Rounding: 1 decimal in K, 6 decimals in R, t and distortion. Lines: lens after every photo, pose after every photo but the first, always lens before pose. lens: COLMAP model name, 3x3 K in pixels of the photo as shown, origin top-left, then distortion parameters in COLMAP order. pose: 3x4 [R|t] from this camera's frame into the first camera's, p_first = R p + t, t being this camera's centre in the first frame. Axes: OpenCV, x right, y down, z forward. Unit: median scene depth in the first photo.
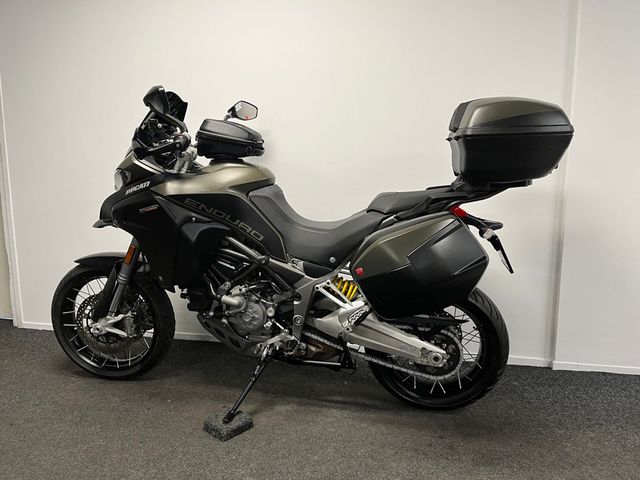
lens RADIAL K [[494.0, 0, 319.9], [0, 494.0, 238.5], [0, 0, 1]] dist [0.060146, -0.073071]
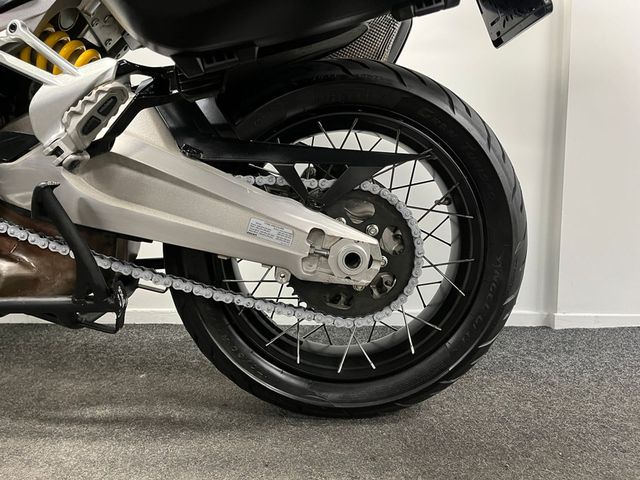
lens RADIAL K [[494.0, 0, 325.9], [0, 494.0, 237.7], [0, 0, 1]] dist [0.060146, -0.073071]
pose [[0.978322, -0.009107, 0.206891, 0.136707], [0.022433, 0.997814, -0.062160, 0.234044], [-0.205873, 0.065454, 0.976387, 0.629912]]
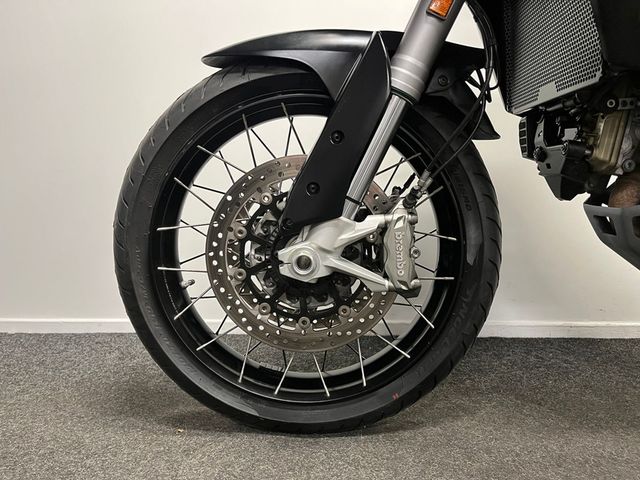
lens RADIAL K [[494.0, 0, 317.6], [0, 494.0, 236.9], [0, 0, 1]] dist [0.060146, -0.073071]
pose [[0.990220, -0.016755, 0.138504, -0.522787], [0.027844, 0.996524, -0.078516, 0.208014], [-0.136707, 0.081605, 0.987245, 0.769384]]
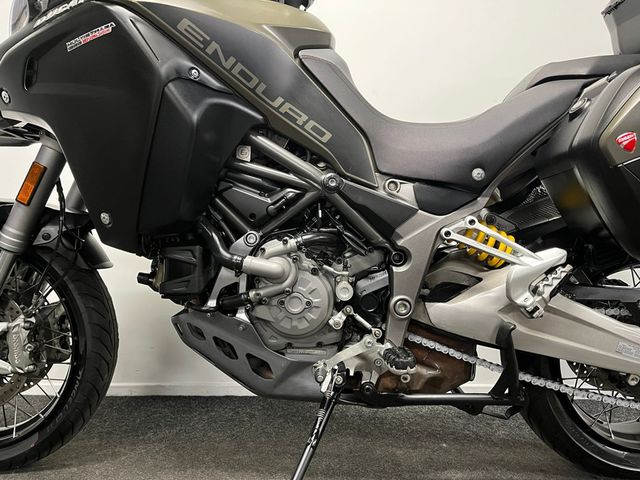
lens RADIAL K [[494.0, 0, 323.2], [0, 494.0, 236.4], [0, 0, 1]] dist [0.060146, -0.073071]
pose [[0.983367, 0.003298, 0.181597, -0.205656], [0.025897, 0.987073, -0.158163, 0.169952], [-0.179771, 0.160236, 0.970570, 0.524701]]
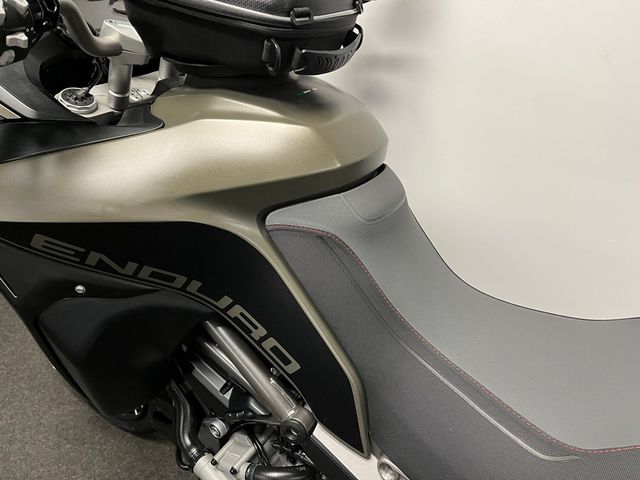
lens RADIAL K [[494.0, 0, 319.6], [0, 494.0, 237.1], [0, 0, 1]] dist [0.060146, -0.073071]
pose [[0.889959, 0.222165, -0.398266, -0.000691], [-0.071342, 0.930385, 0.359576, -0.180502], [0.450426, -0.291594, 0.843854, 0.754398]]
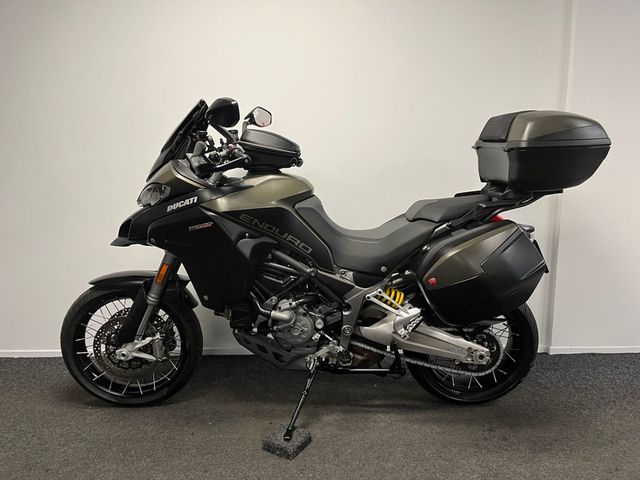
lens RADIAL K [[494.0, 0, 320.7], [0, 494.0, 241.4], [0, 0, 1]] dist [0.060146, -0.073071]
pose [[0.980795, -0.043675, 0.190091, -0.276539], [0.039109, 0.998851, 0.027704, -0.044339], [-0.191082, -0.019738, 0.981376, 0.027785]]
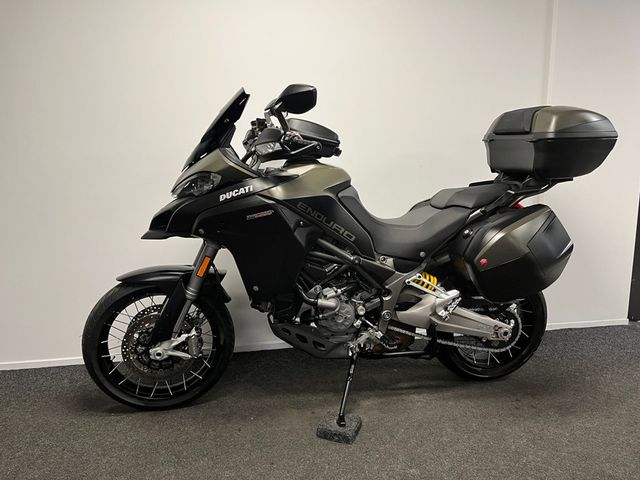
lens RADIAL K [[494.0, 0, 321.5], [0, 494.0, 239.5], [0, 0, 1]] dist [0.060146, -0.073071]
pose [[0.927832, -0.066646, 0.366997, -0.533235], [0.061212, 0.997775, 0.026440, -0.028319], [-0.367942, -0.002067, 0.929846, 0.086847]]
